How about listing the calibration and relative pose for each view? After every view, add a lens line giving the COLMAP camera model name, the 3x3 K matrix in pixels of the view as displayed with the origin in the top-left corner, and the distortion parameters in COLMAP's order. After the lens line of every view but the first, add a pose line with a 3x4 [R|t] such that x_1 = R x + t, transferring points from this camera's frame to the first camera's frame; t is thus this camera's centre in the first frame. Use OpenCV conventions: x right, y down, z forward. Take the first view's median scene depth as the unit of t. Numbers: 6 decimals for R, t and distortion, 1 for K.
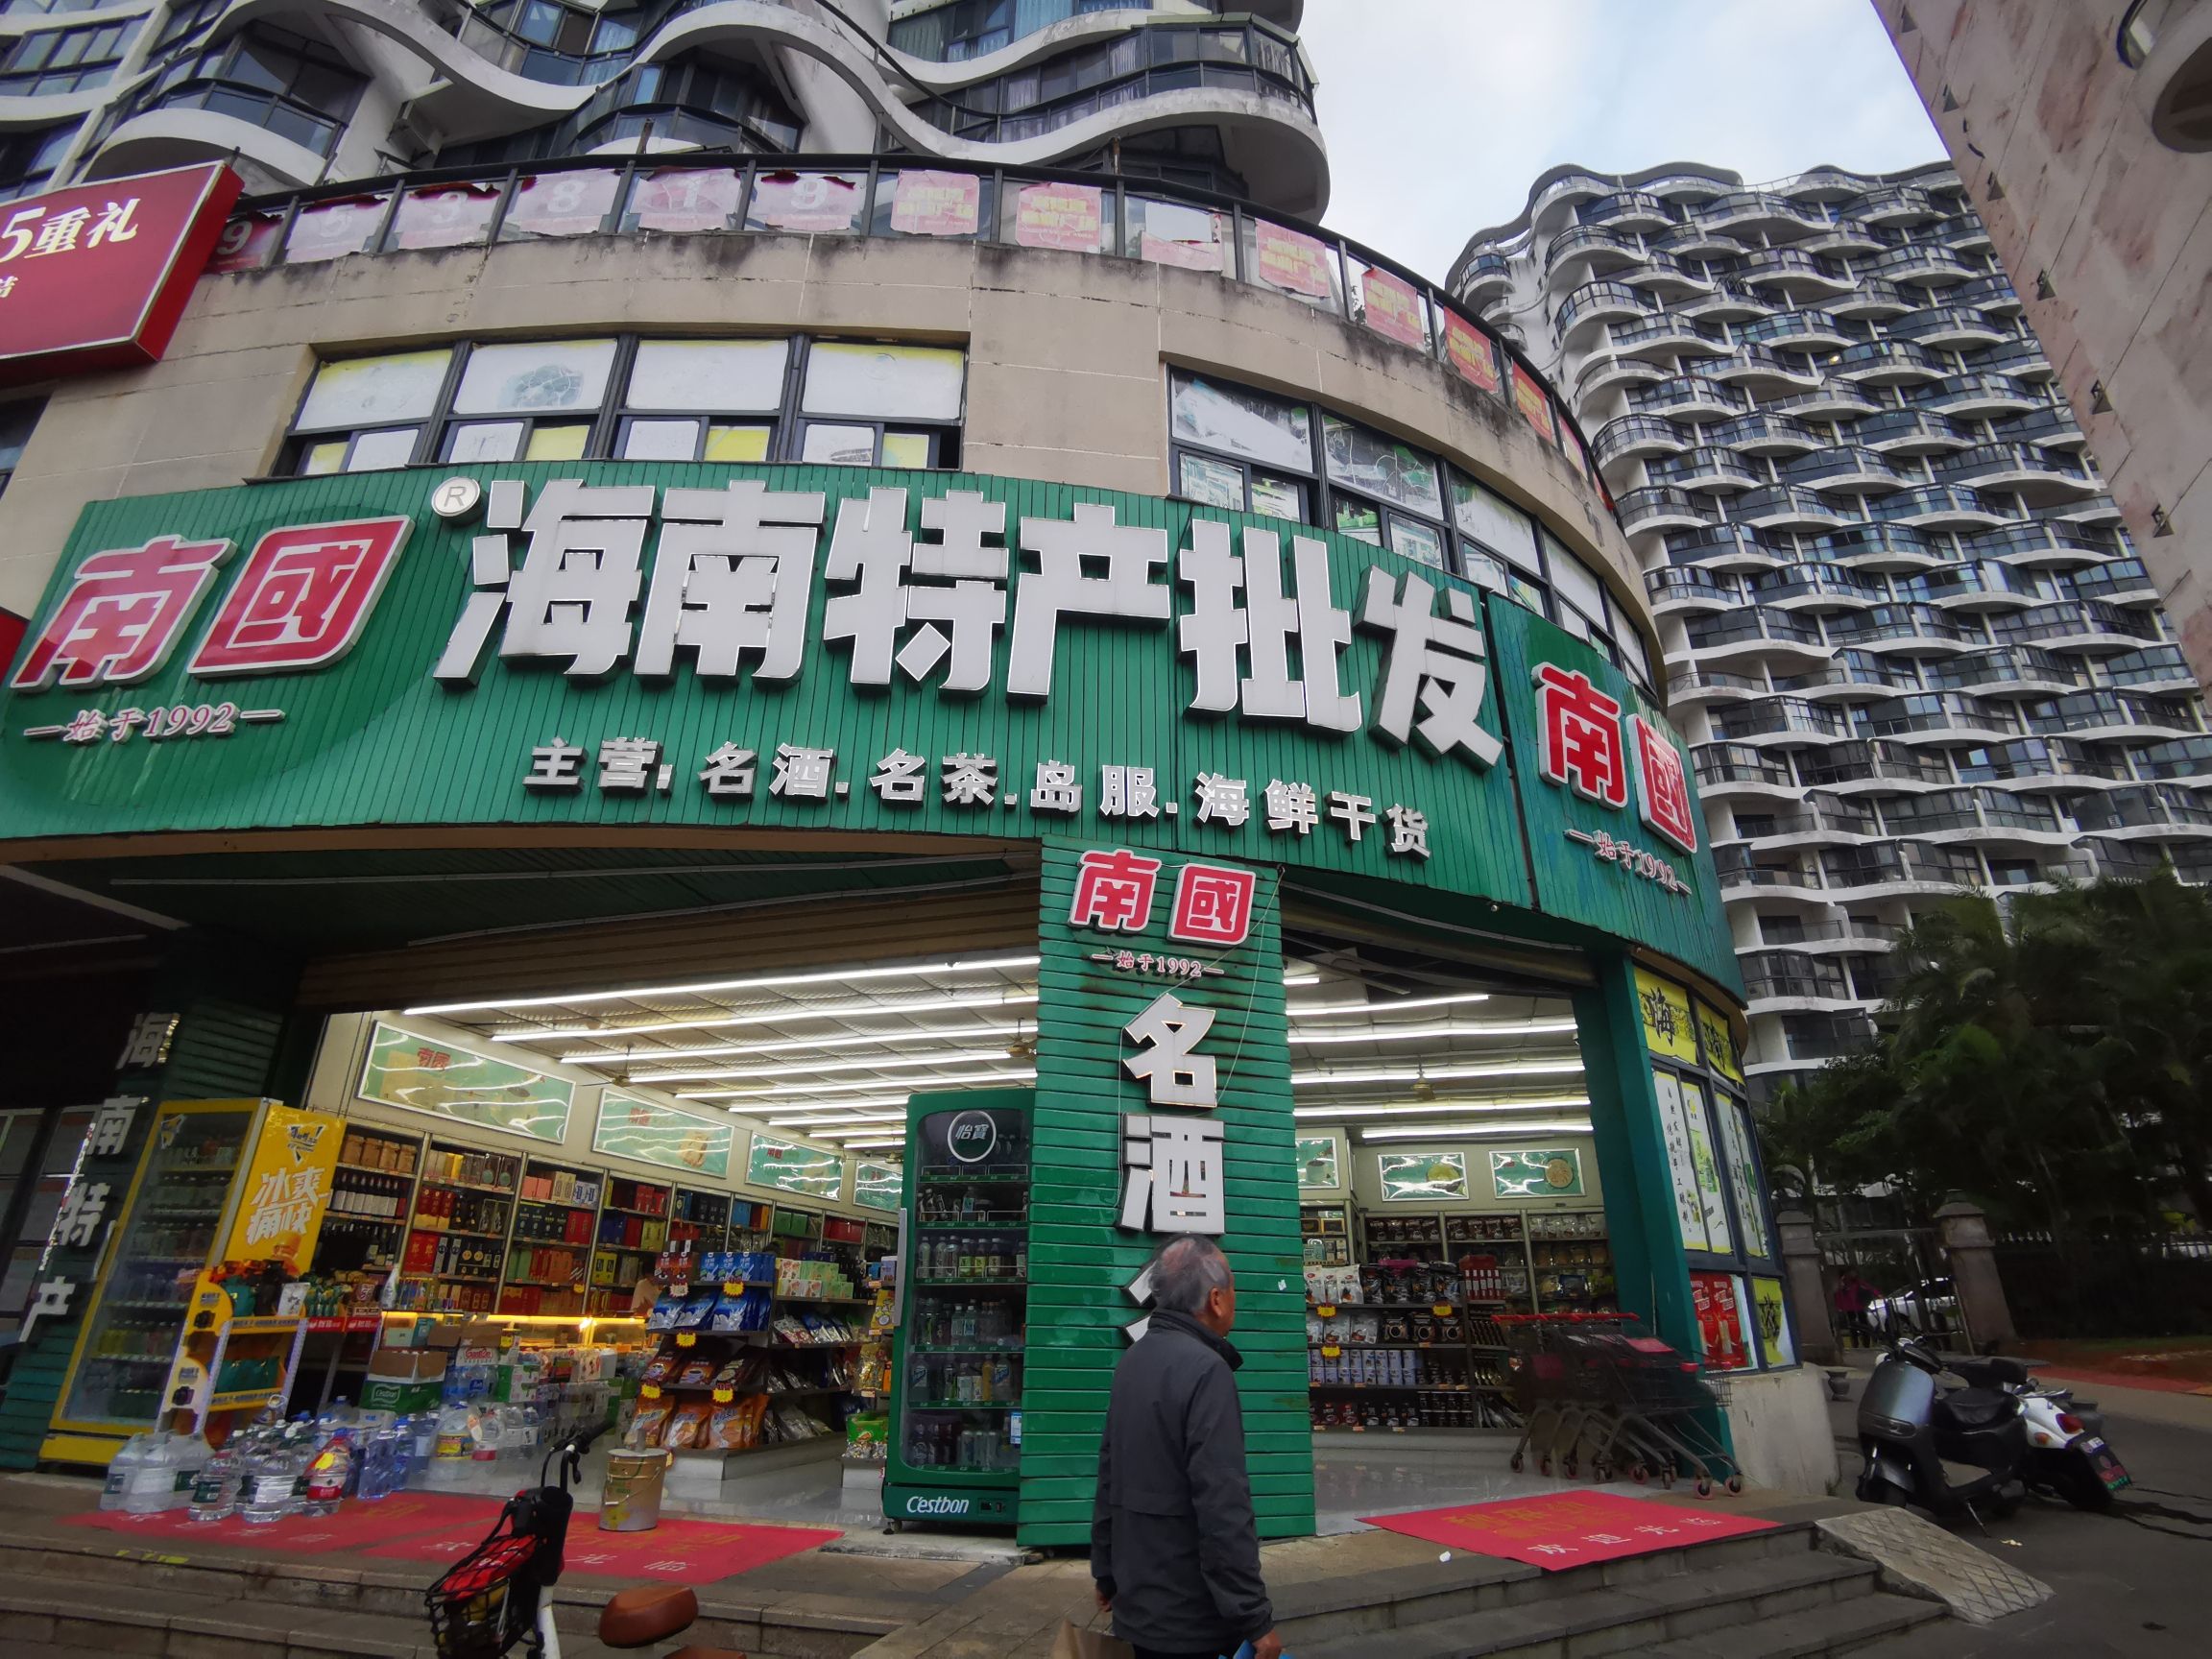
lens RADIAL K [[1135.1, 0, 1106.0], [0, 1135.1, 829.5], [0, 0, 1]] dist [-0.002006, -0.009614]
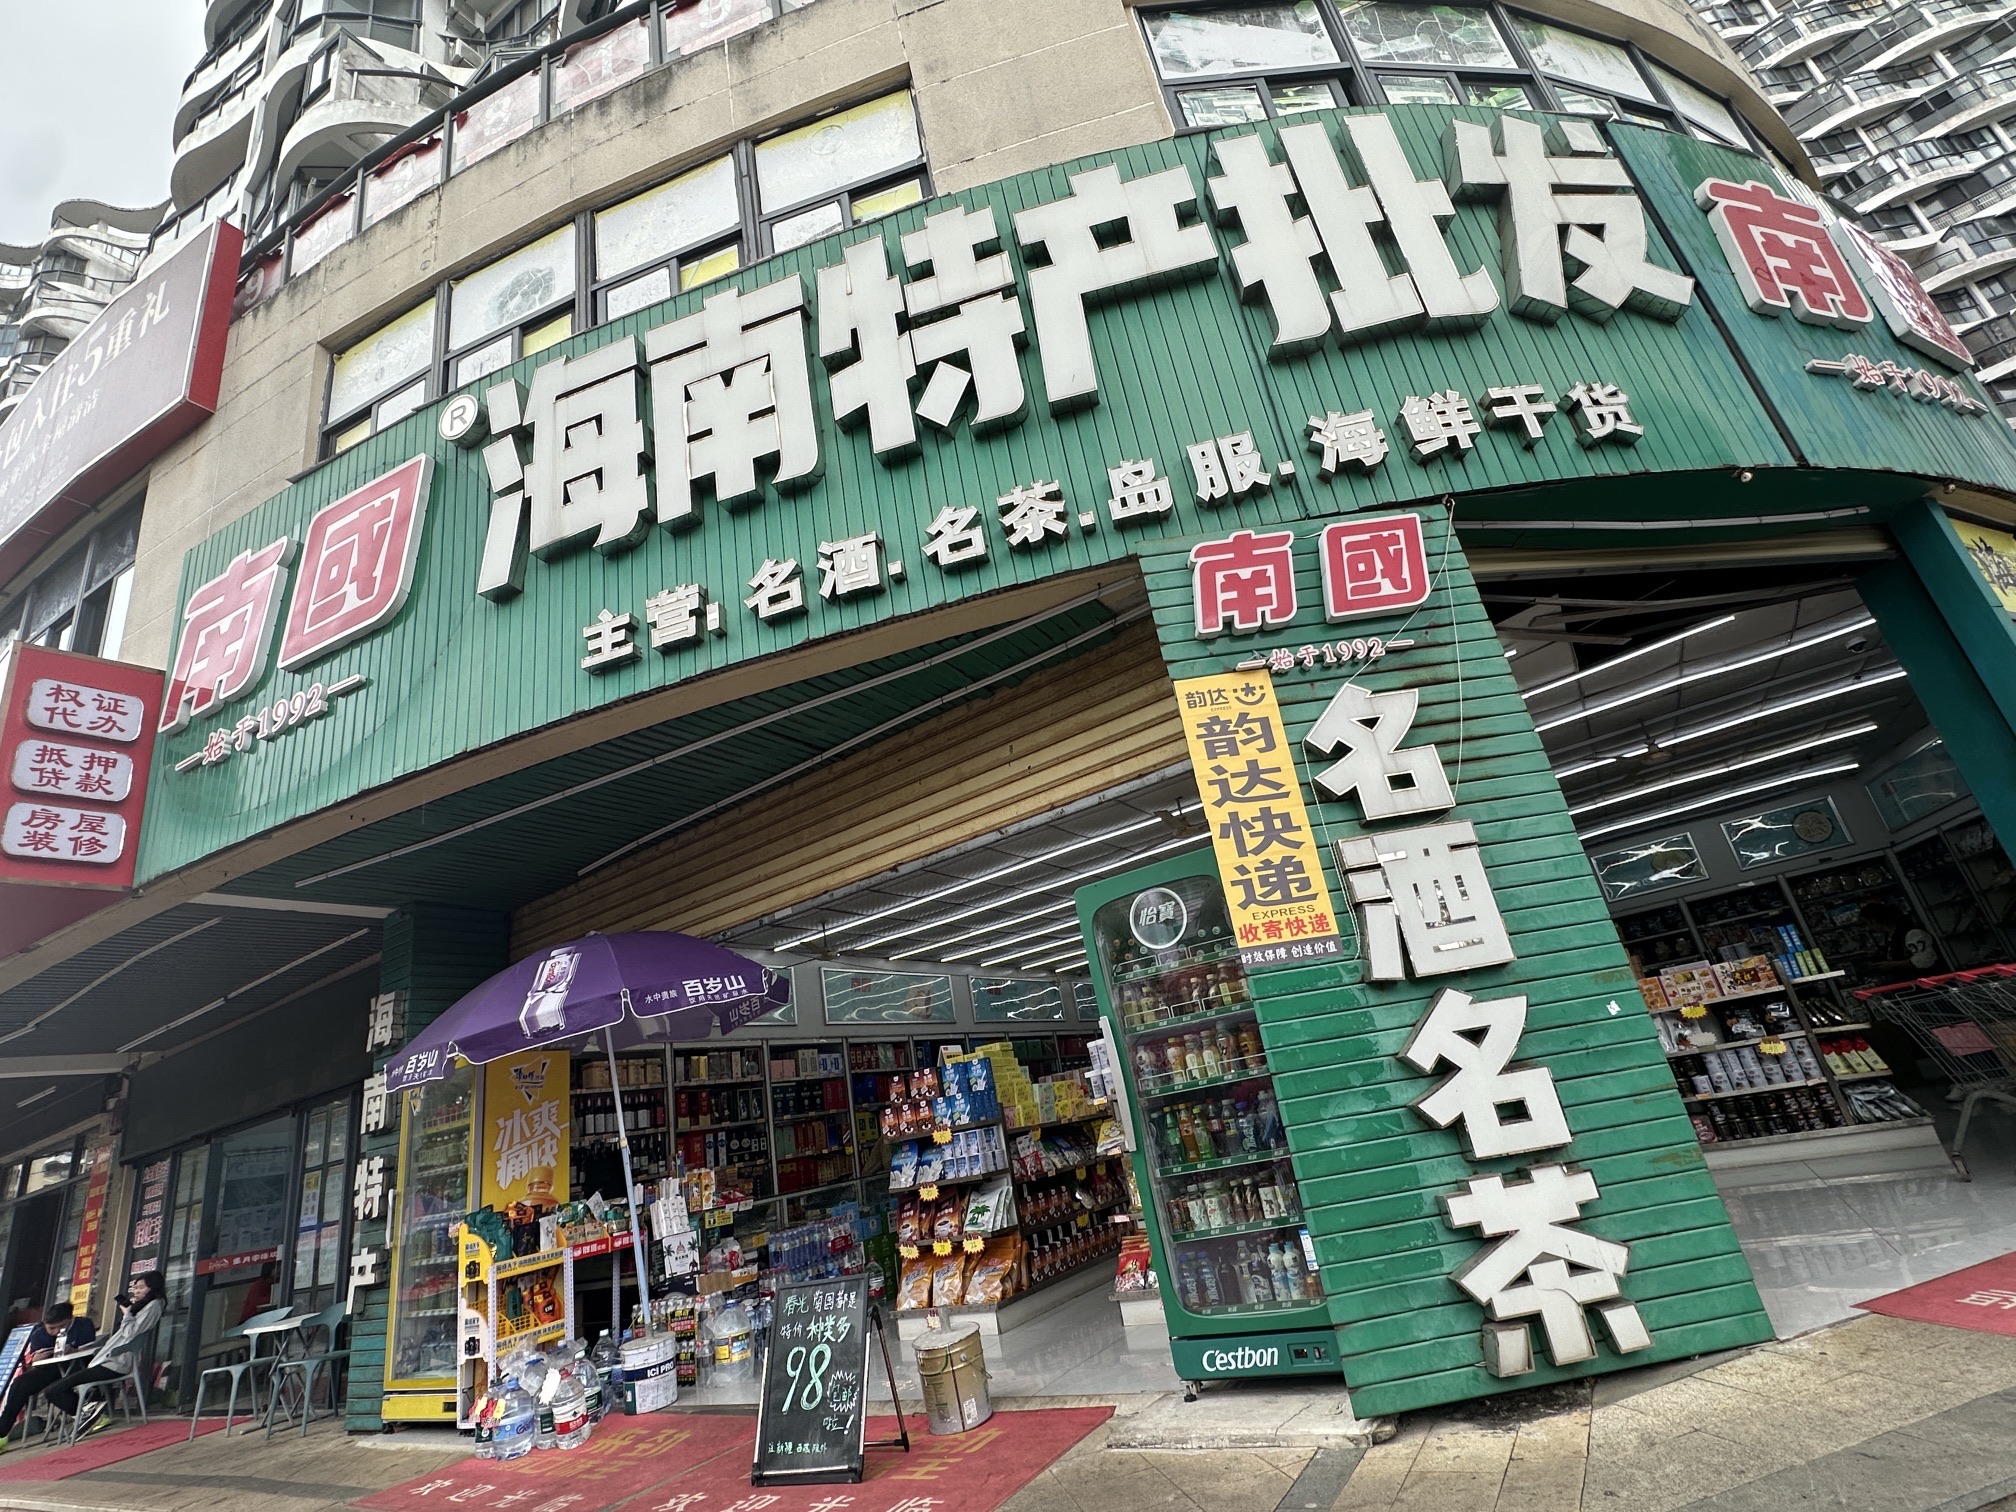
lens RADIAL K [[975.6, 0, 1008.0], [0, 975.6, 756.0], [0, 0, 1]] dist [0.012477, -0.017439]
pose [[0.932755, -0.272783, -0.235706, -0.017226], [0.288024, 0.957083, 0.032158, 0.093419], [0.216818, -0.097884, 0.971292, 0.267094]]
